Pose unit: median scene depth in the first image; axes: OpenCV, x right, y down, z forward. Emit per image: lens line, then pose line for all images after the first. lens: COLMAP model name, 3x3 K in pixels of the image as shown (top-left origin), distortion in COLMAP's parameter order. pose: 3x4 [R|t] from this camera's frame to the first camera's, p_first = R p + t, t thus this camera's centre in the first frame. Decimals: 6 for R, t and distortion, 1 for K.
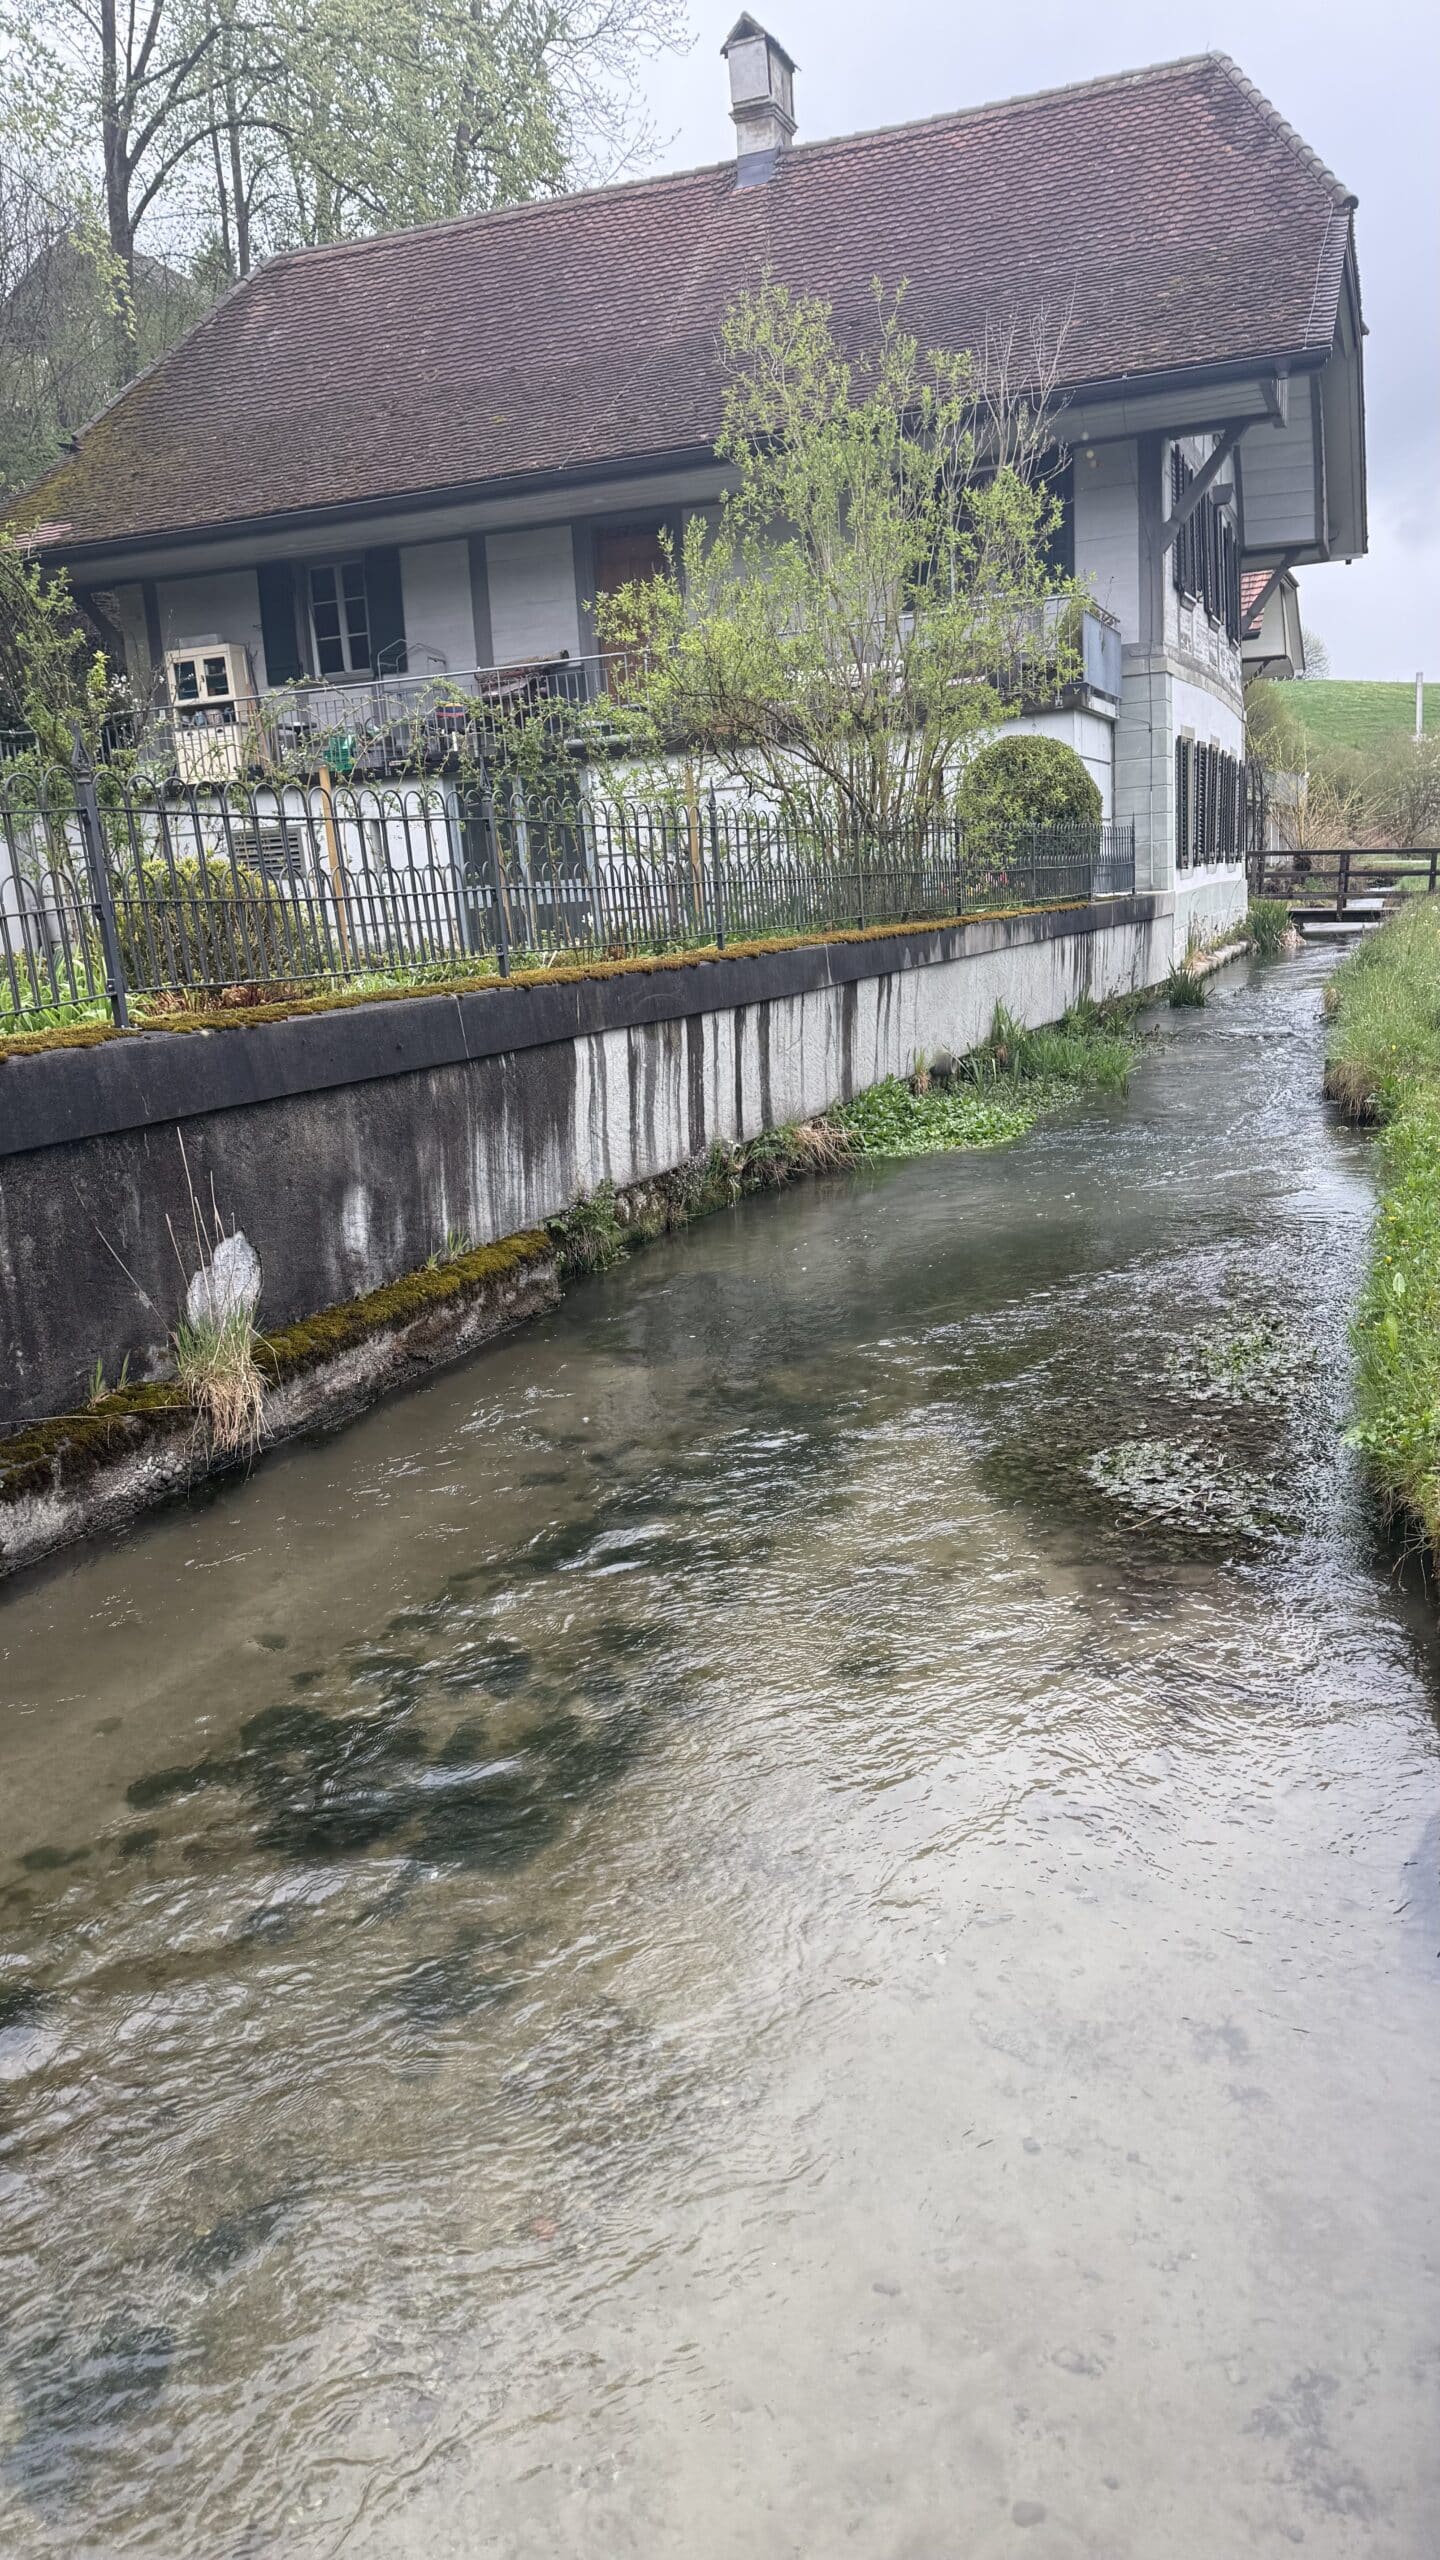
lens RADIAL K [[1775.6, 0, 720.0], [0, 1775.6, 1280.0], [0, 0, 1]] dist [0.037534, -0.051227]
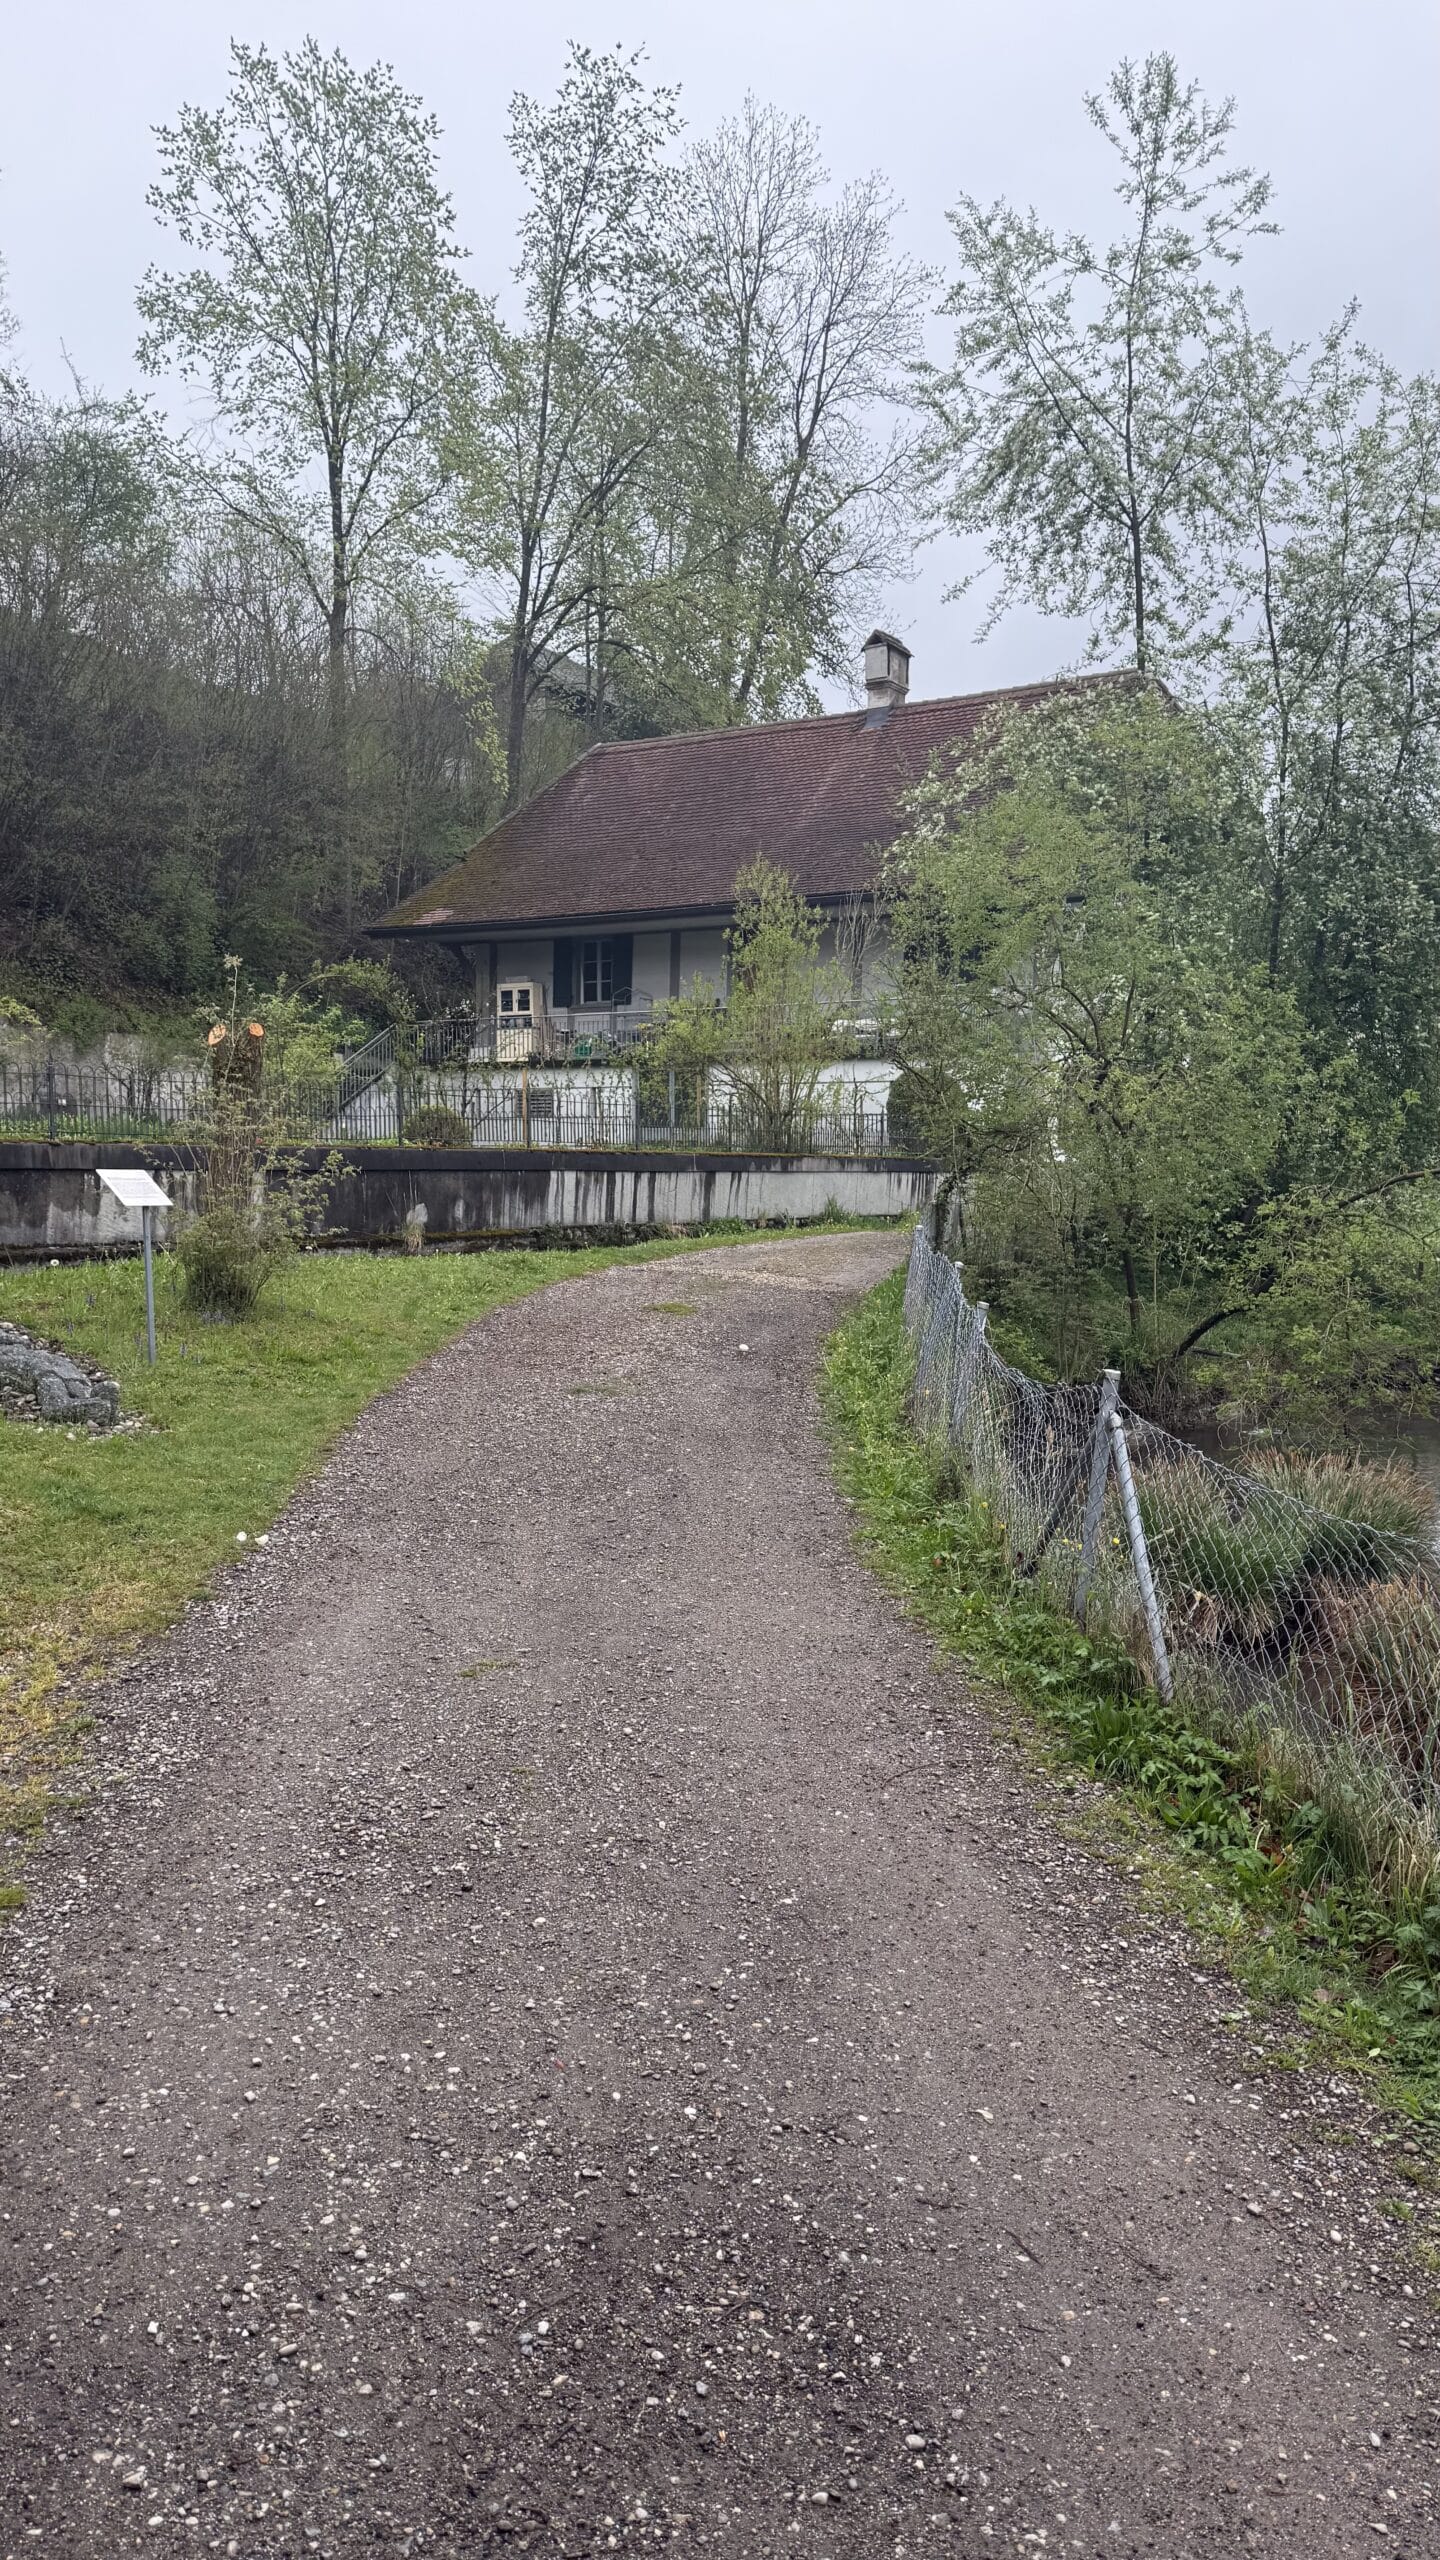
lens RADIAL K [[1775.6, 0, 720.0], [0, 1775.6, 1280.0], [0, 0, 1]] dist [0.037534, -0.051227]
pose [[0.978808, 0.079338, -0.188785, 0.458701], [-0.105690, 0.985346, -0.133879, 0.245627], [0.175397, 0.150994, 0.972850, -1.083343]]
